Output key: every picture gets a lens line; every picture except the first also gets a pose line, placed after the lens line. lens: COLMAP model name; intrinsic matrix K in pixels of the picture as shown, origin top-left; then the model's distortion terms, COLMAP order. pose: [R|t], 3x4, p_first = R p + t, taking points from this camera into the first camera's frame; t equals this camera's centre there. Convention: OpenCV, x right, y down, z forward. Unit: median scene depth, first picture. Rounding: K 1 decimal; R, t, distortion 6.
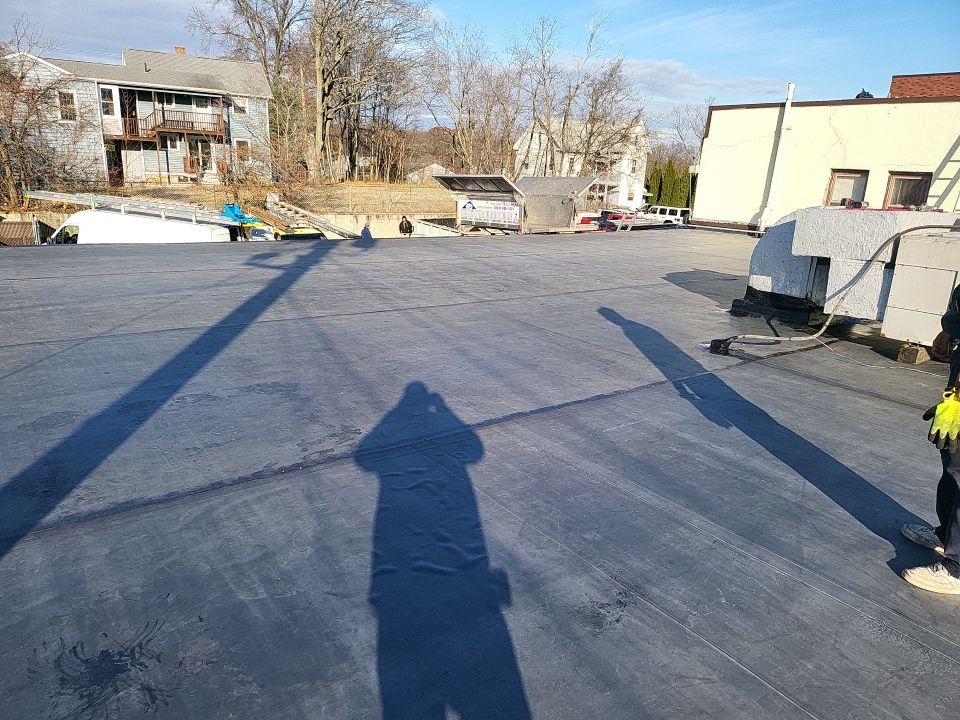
lens RADIAL K [[675.3, 0, 474.8], [0, 675.3, 368.2], [0, 0, 1]] dist [0.063535, -0.063345]
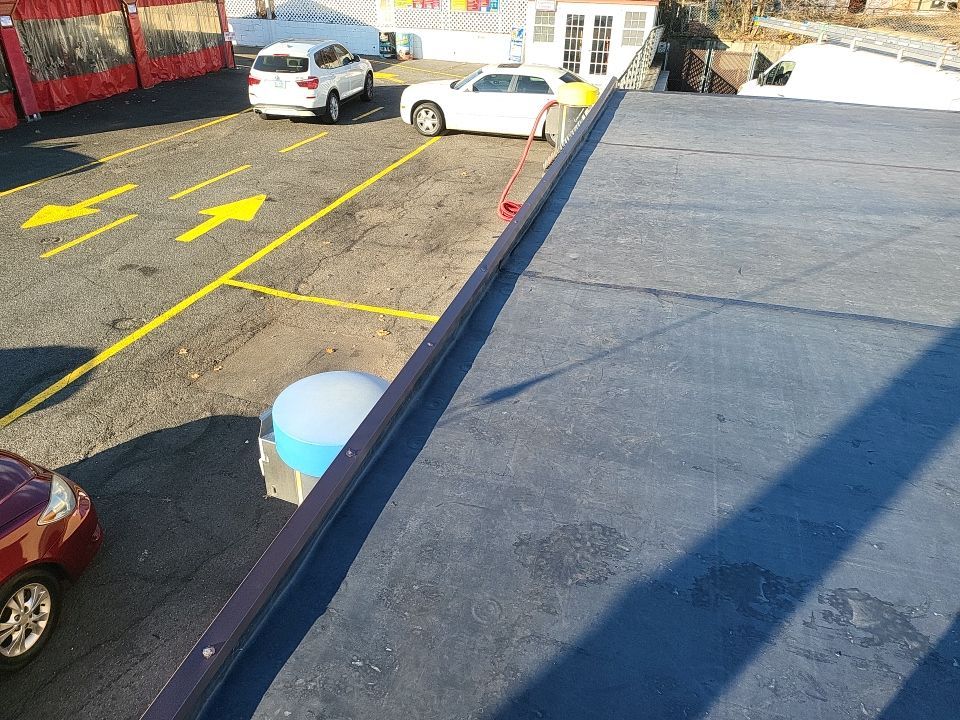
lens RADIAL K [[675.3, 0, 474.8], [0, 675.3, 368.2], [0, 0, 1]] dist [0.063535, -0.063345]
pose [[0.603330, 0.383768, -0.699082, -0.057244], [-0.221457, 0.922747, 0.315427, -0.029745], [0.766126, -0.035490, 0.641709, 0.098881]]
